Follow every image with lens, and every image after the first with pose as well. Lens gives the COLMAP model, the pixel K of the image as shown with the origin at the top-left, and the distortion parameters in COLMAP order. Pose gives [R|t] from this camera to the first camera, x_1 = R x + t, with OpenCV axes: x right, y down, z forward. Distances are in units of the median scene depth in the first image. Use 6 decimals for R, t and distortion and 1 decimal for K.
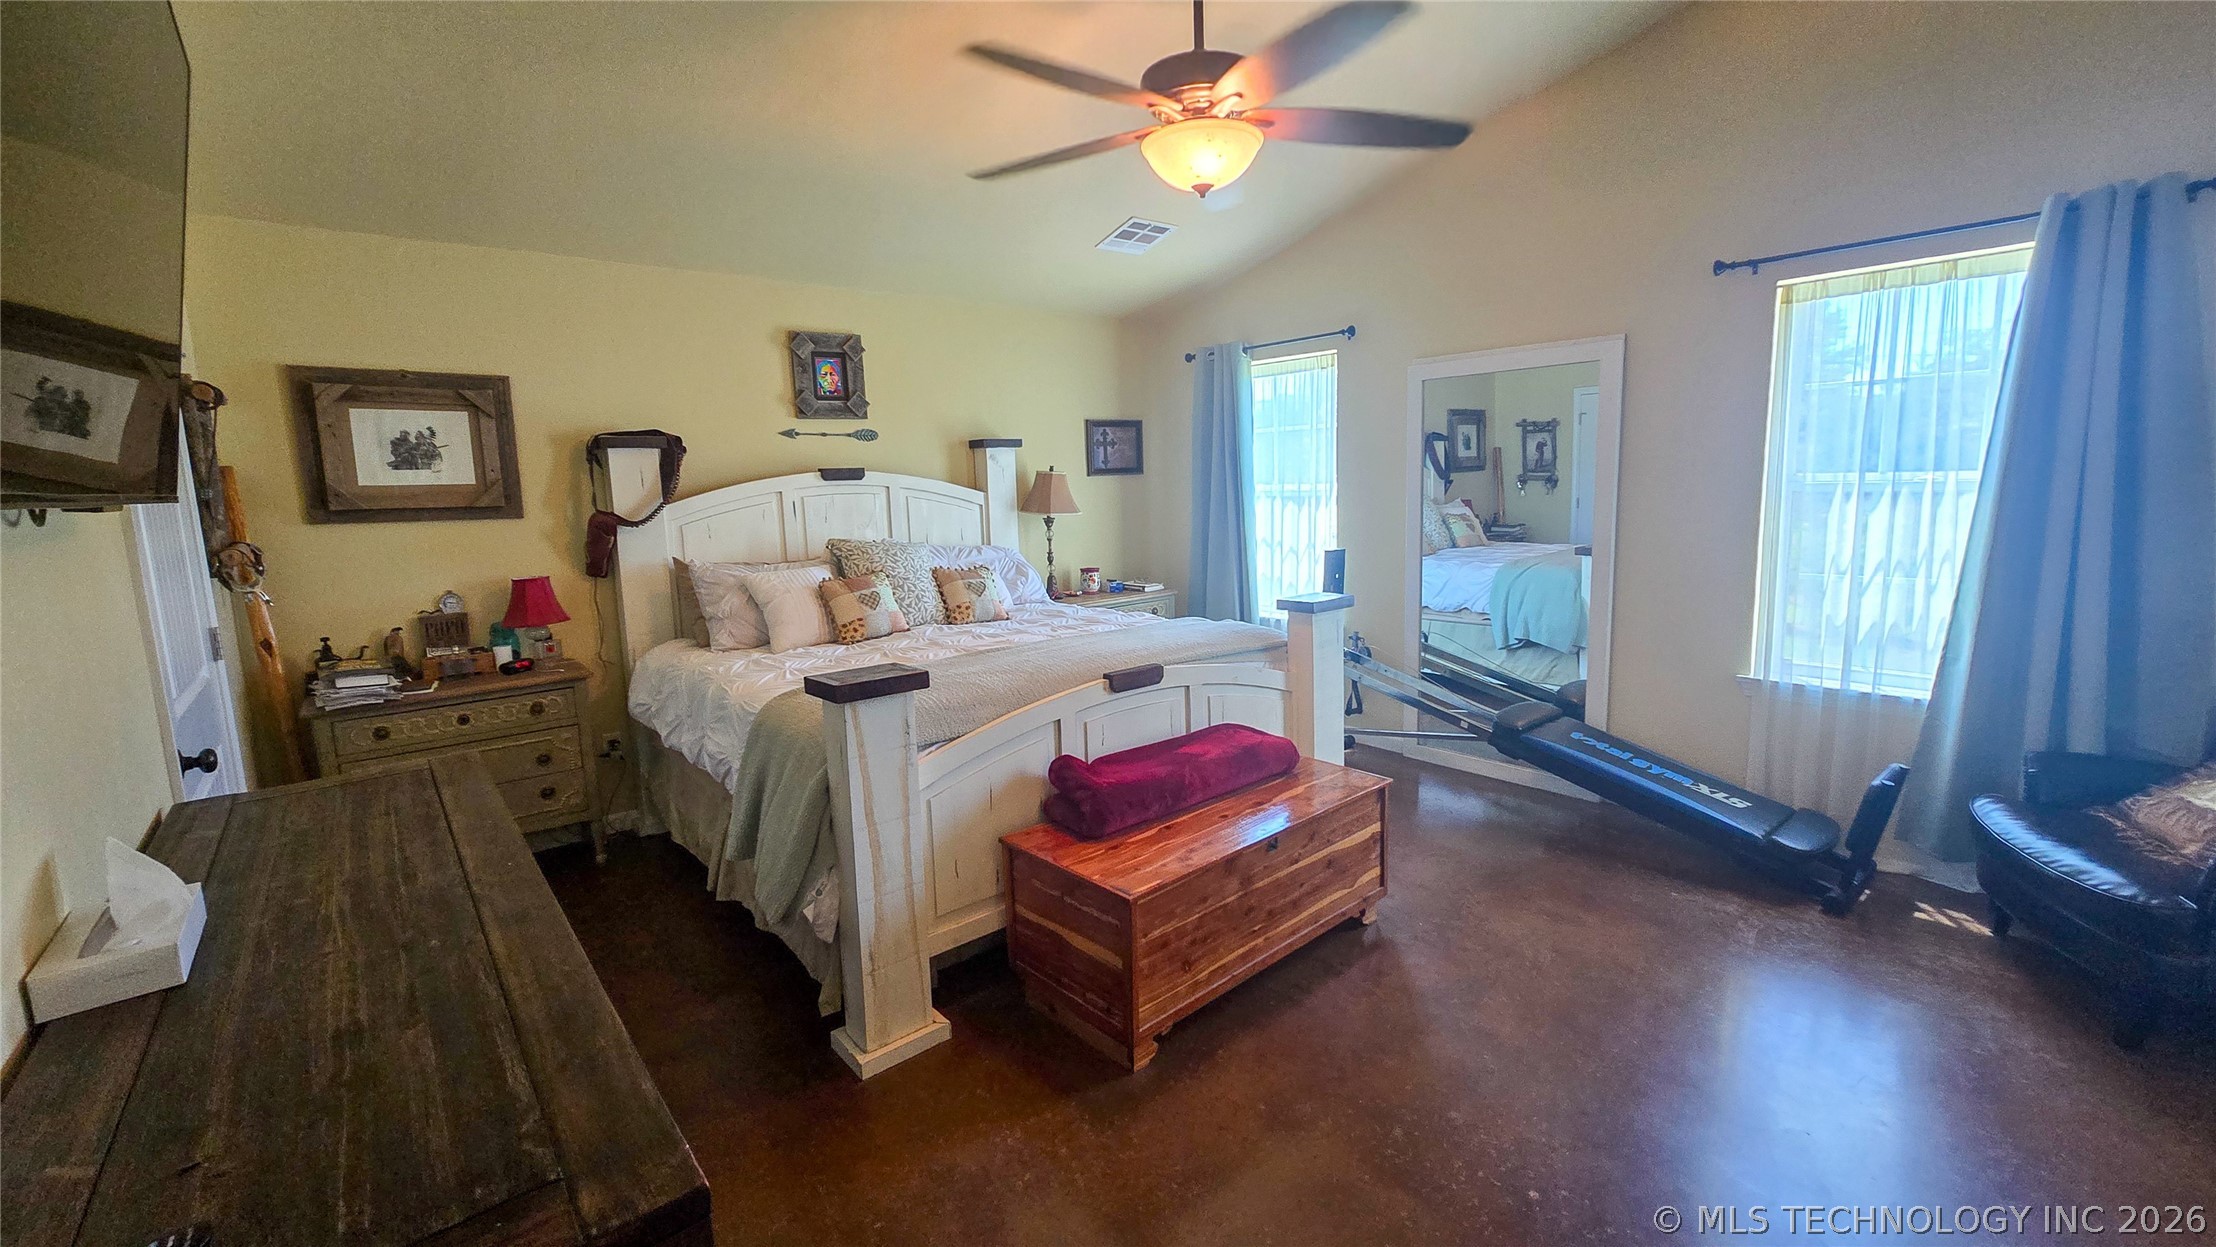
lens RADIAL K [[904.2, 0, 1105.3], [0, 904.2, 612.5], [0, 0, 1]] dist [-0.002650, 0.001493]
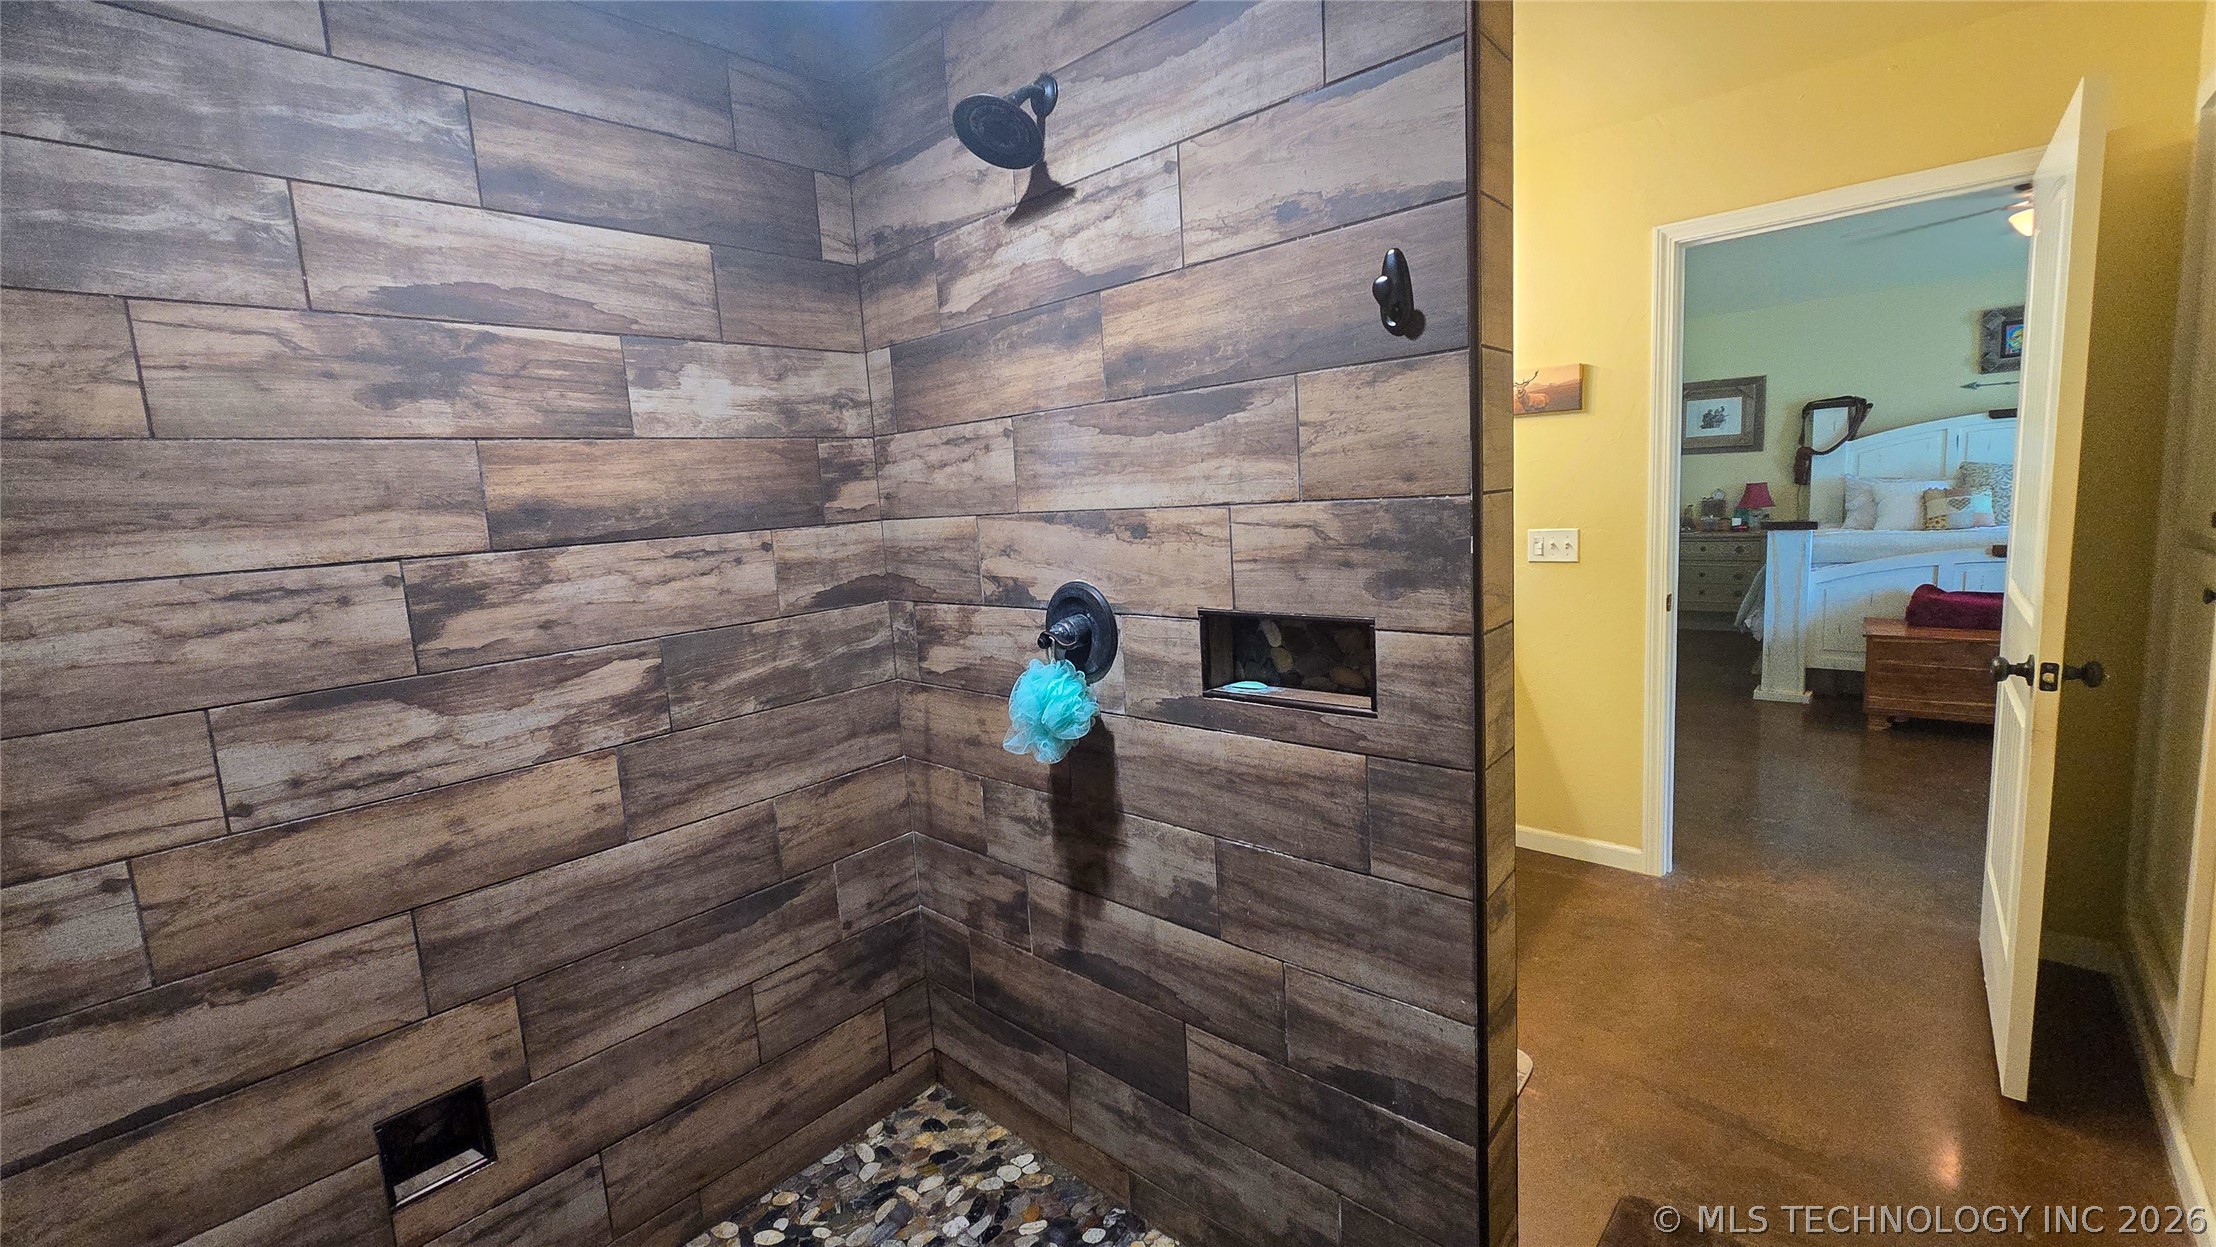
lens RADIAL K [[904.2, 0, 1106.5], [0, 904.2, 607.7], [0, 0, 1]] dist [-0.002650, 0.001493]
pose [[0.142266, 0.155797, -0.977491, 1.037787], [-0.078439, 0.986204, 0.145769, 0.049545], [0.986716, 0.055935, 0.152524, -0.607410]]
